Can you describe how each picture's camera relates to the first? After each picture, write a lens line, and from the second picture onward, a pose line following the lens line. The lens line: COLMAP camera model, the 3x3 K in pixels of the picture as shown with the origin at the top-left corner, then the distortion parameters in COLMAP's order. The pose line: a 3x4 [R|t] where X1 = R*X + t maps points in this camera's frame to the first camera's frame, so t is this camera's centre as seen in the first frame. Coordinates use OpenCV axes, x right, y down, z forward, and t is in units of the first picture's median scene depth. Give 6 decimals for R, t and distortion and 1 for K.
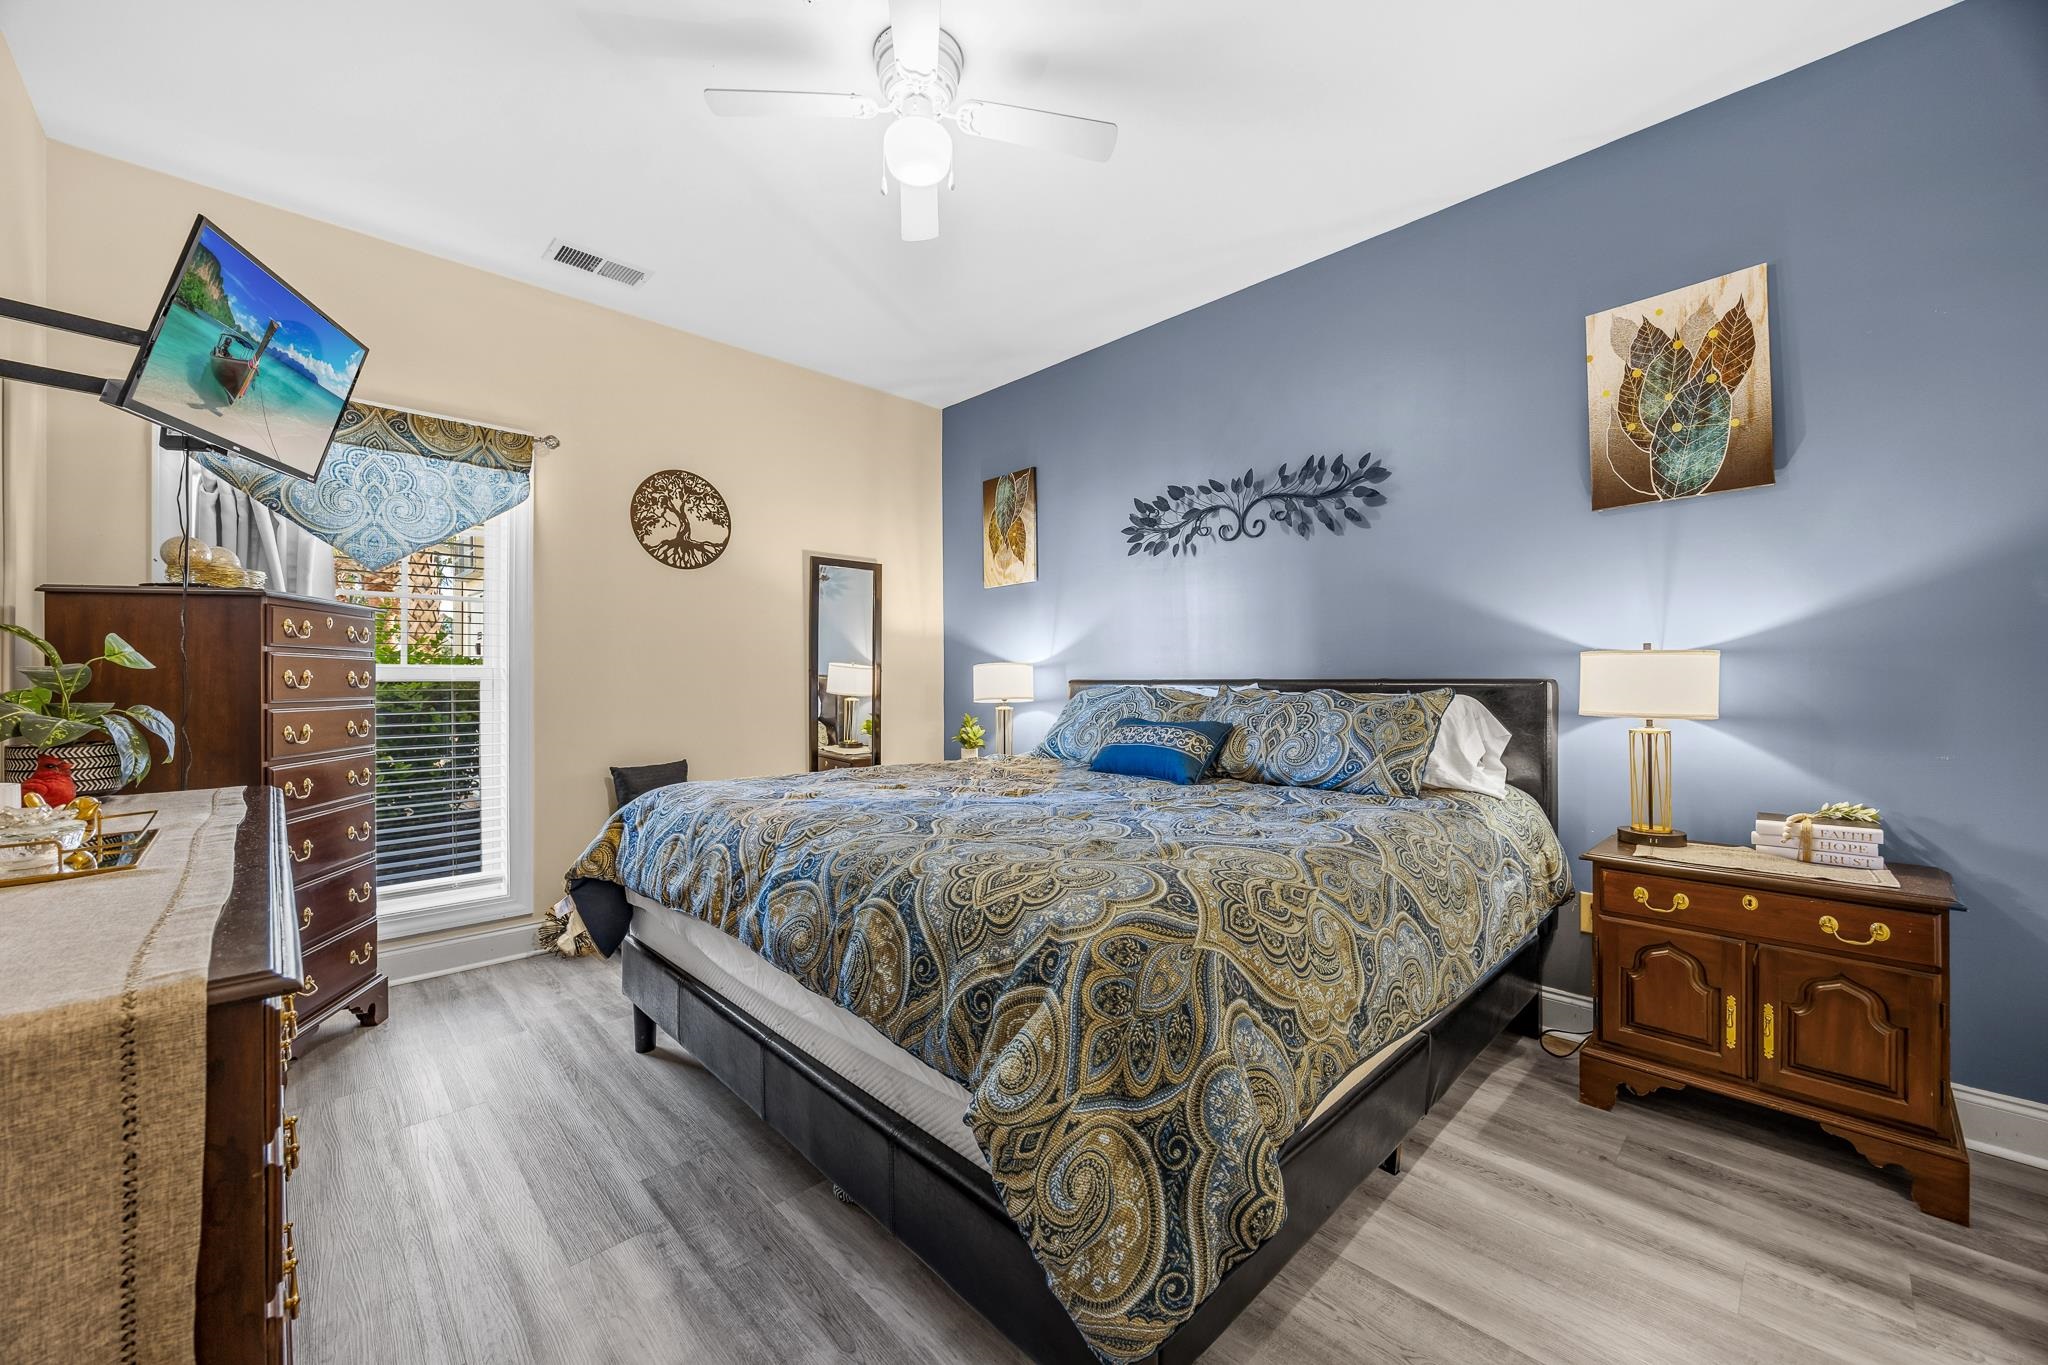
lens RADIAL K [[783.8, 0, 1022.0], [0, 783.8, 675.9], [0, 0, 1]] dist [-0.000784, 0.000841]
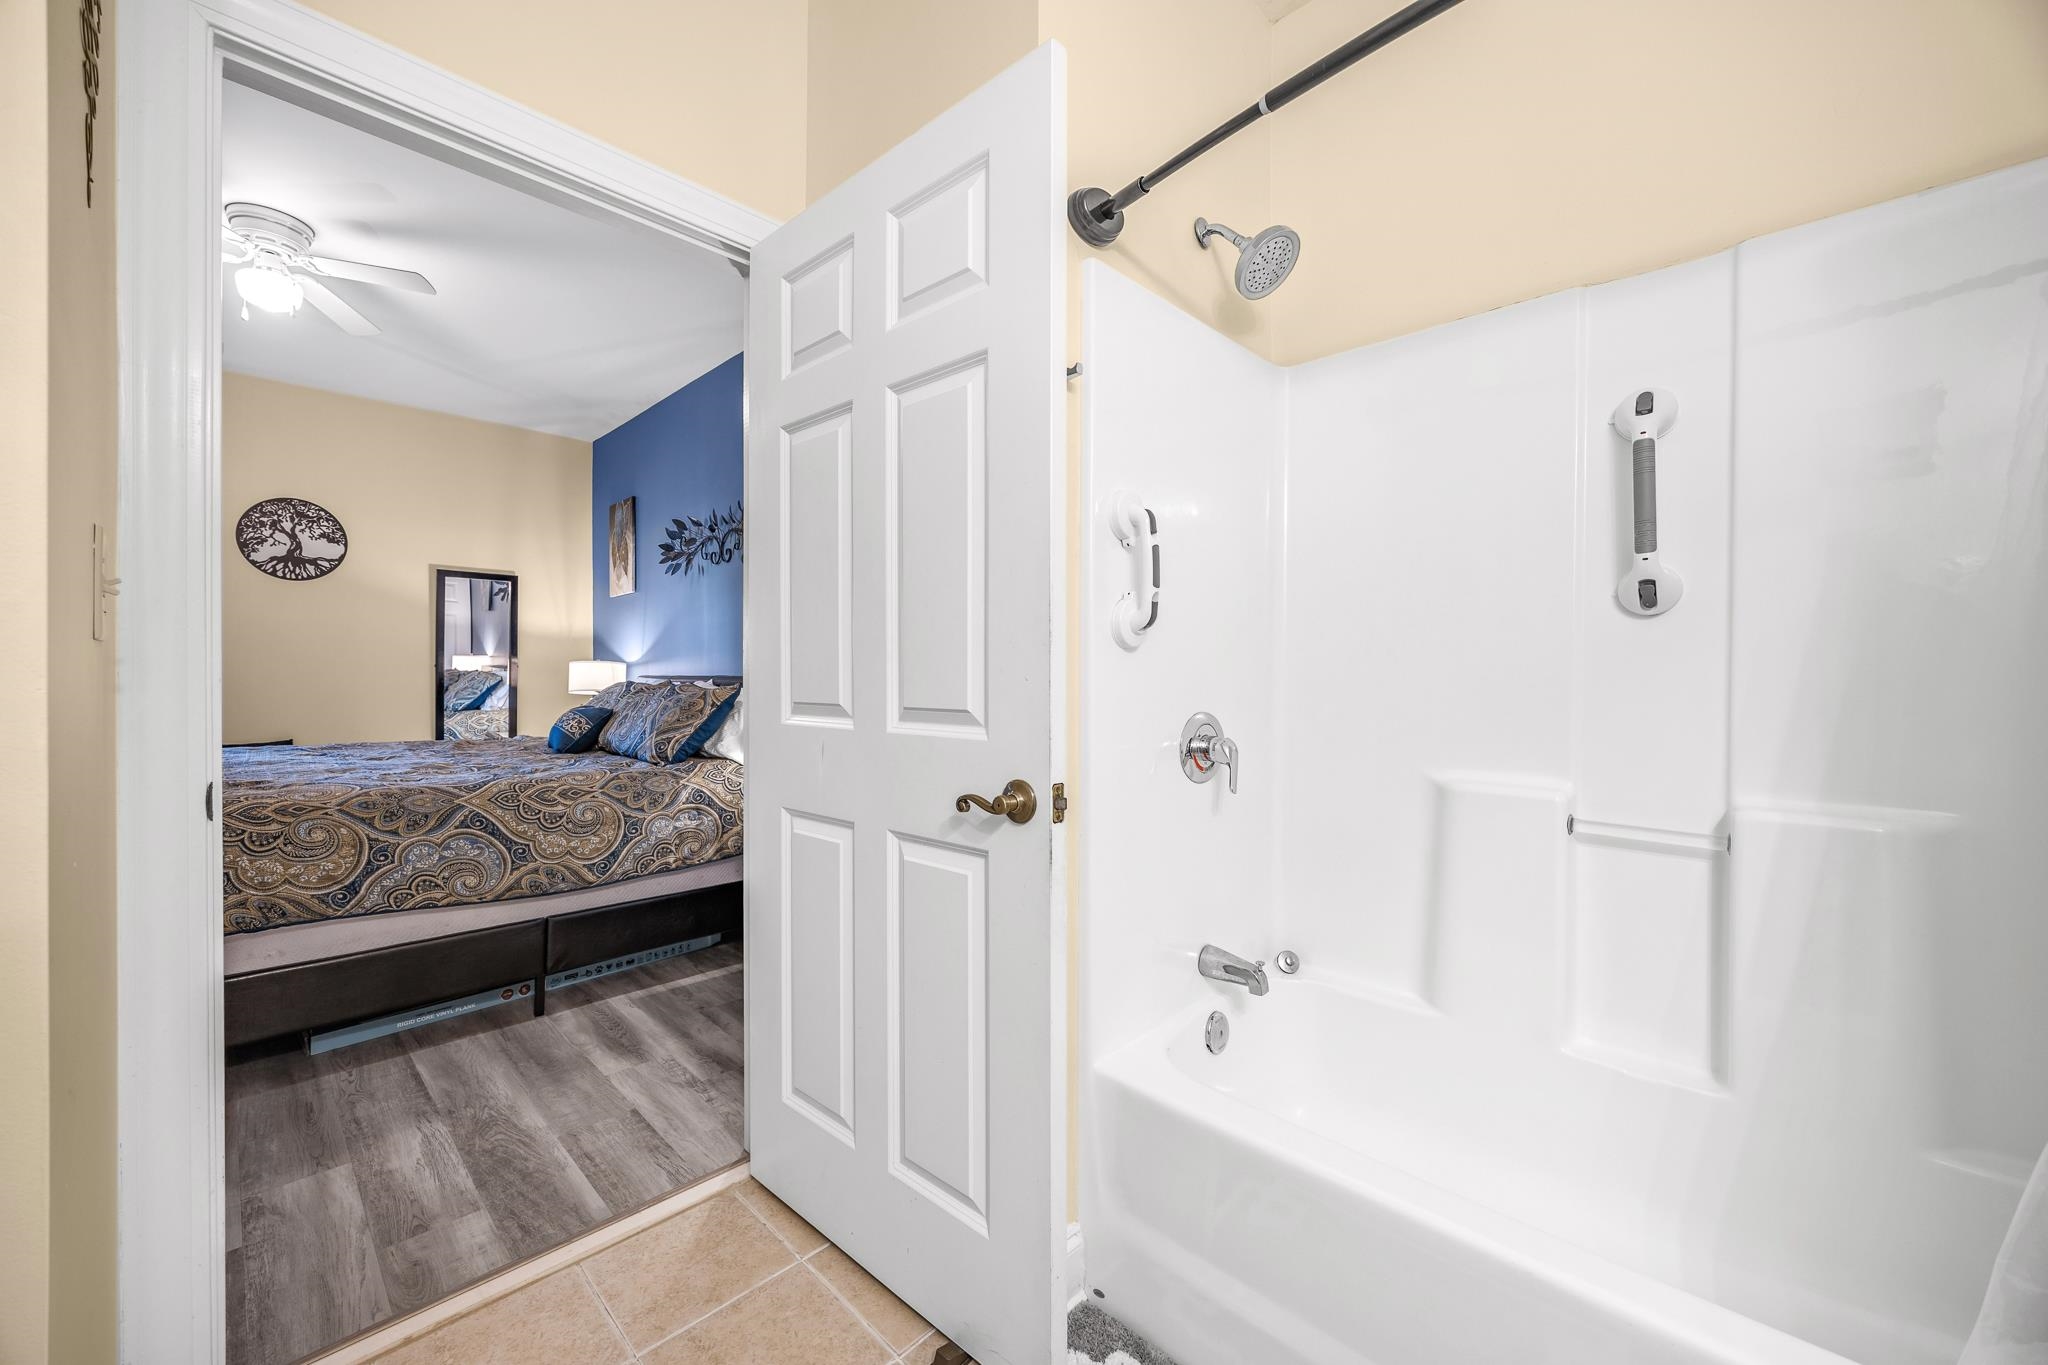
lens RADIAL K [[783.8, 0, 1020.8], [0, 783.8, 674.3], [0, 0, 1]] dist [-0.000784, 0.000841]
pose [[0.999581, 0.008304, 0.027735, 0.657221], [-0.008386, 0.999961, 0.002850, -0.005145], [-0.027711, -0.003081, 0.999611, -0.235647]]
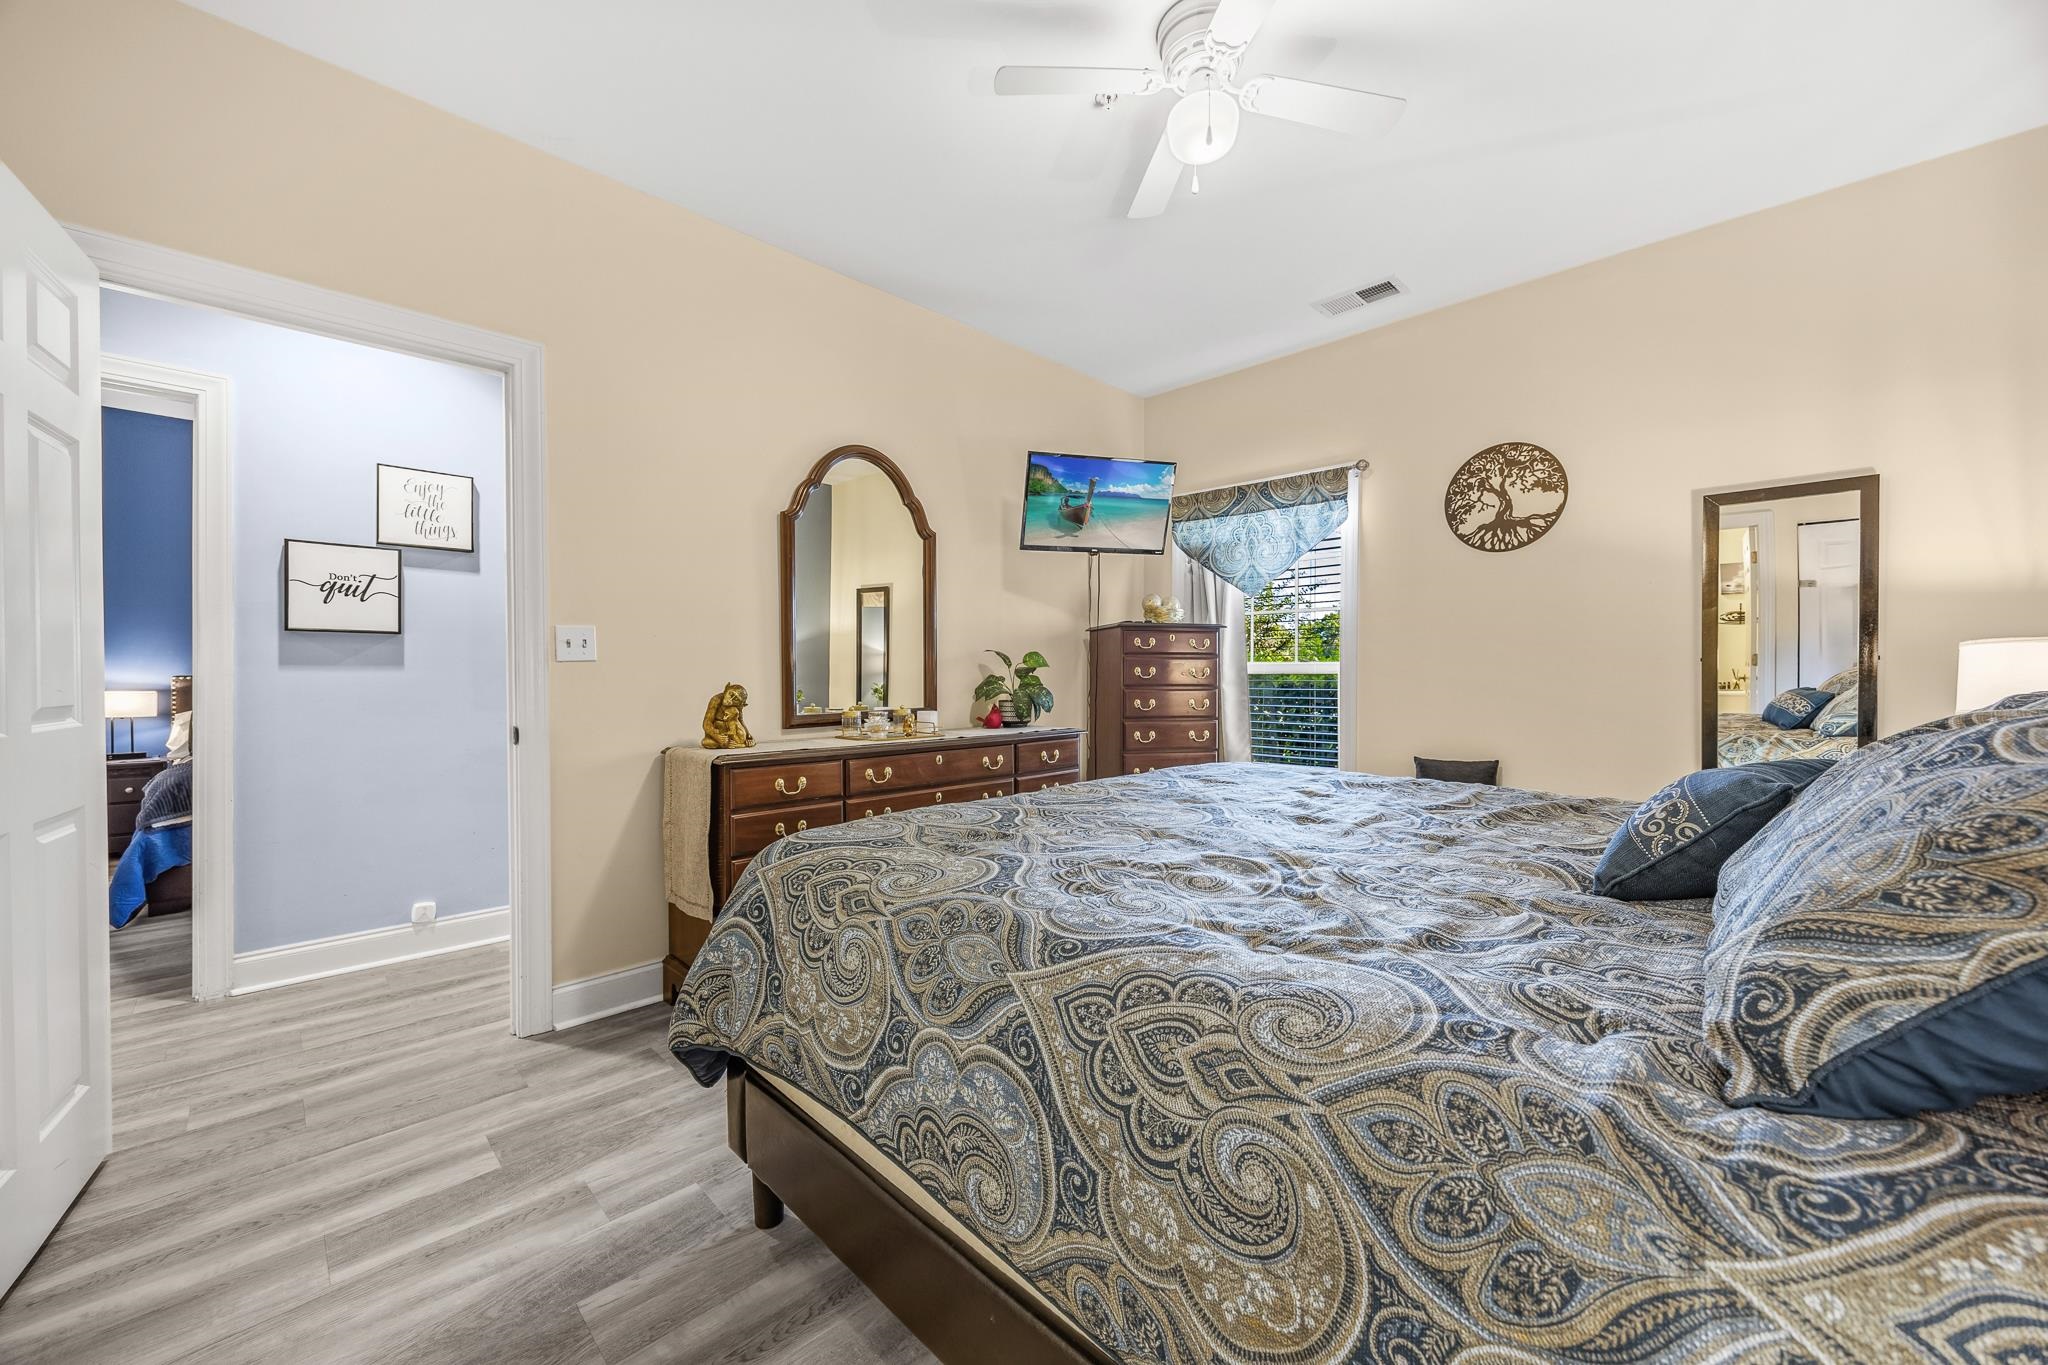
lens RADIAL K [[783.8, 0, 1022.6], [0, 783.8, 675.2], [0, 0, 1]] dist [-0.000784, 0.000841]
pose [[0.007753, 0.004003, -0.999962, 0.476915], [0.003453, 0.999986, 0.004030, 0.001040], [0.999964, -0.003484, 0.007739, 0.439658]]
